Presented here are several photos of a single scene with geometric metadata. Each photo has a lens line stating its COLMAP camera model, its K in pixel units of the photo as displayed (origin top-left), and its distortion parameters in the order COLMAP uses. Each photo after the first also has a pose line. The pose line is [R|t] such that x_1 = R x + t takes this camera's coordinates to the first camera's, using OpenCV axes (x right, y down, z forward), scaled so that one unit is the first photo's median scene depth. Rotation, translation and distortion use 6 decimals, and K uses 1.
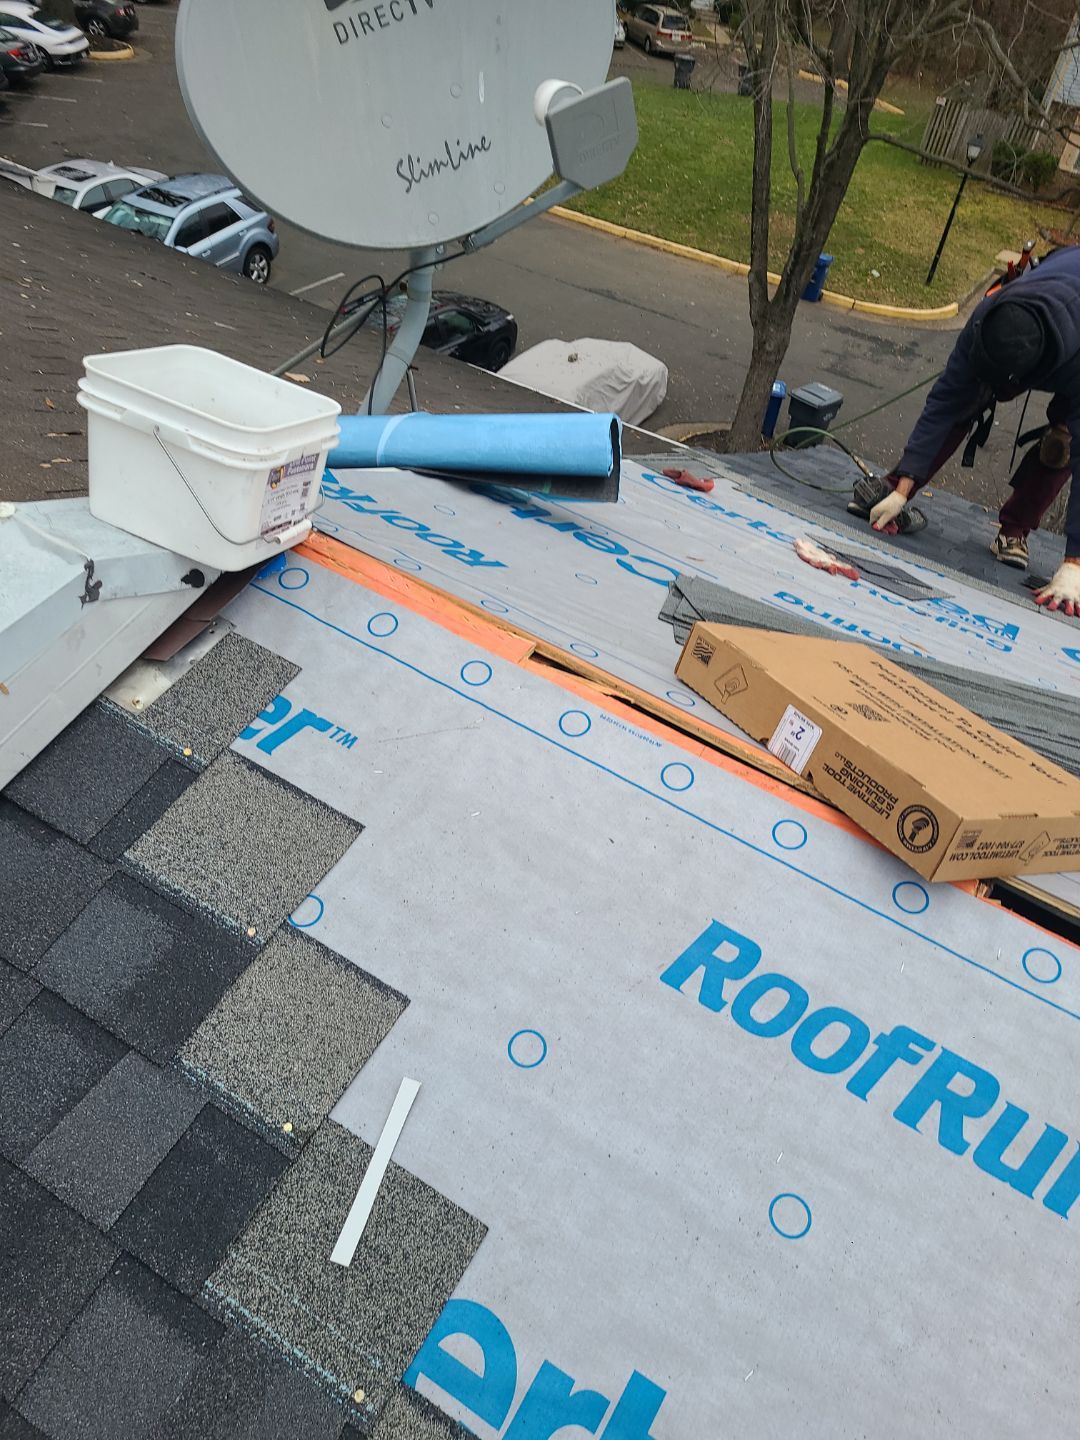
lens RADIAL K [[1164.2, 0, 523.5], [0, 1164.2, 686.3], [0, 0, 1]] dist [0.050496, -0.051872]
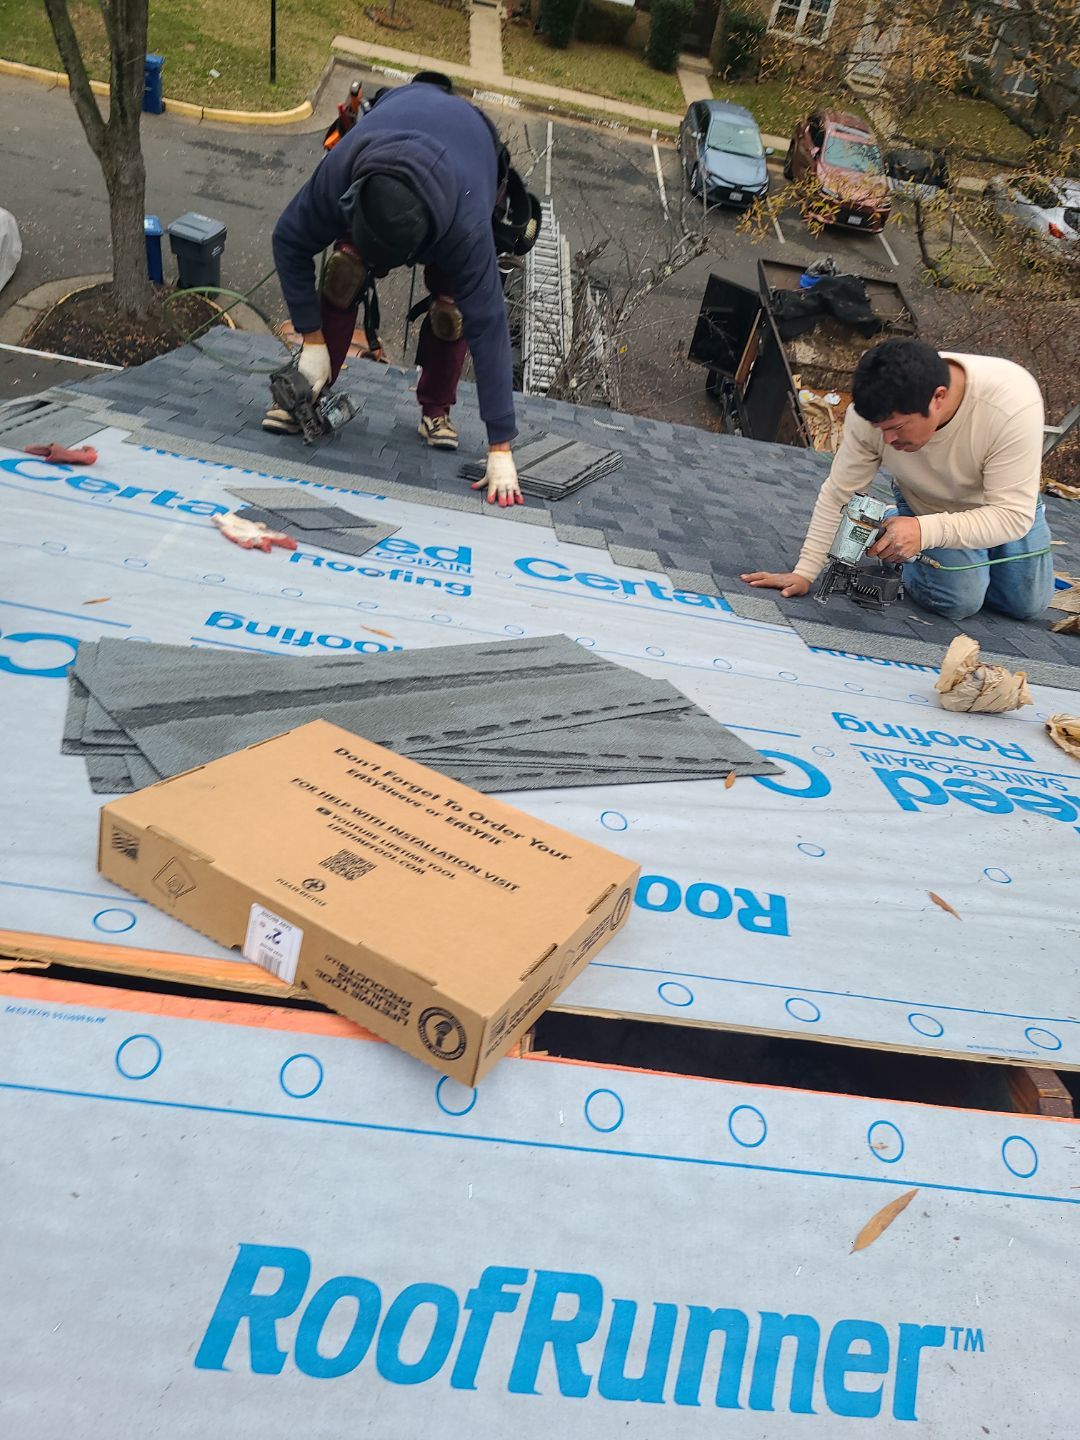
lens RADIAL K [[1109.8, 0, 563.3], [0, 1109.8, 685.6], [0, 0, 1]] dist [0.036186, -0.030010]
pose [[0.858636, -0.333421, 0.389327, 0.101642], [0.250170, 0.935517, 0.249446, -0.161233], [-0.447392, -0.116786, 0.886680, 0.155573]]
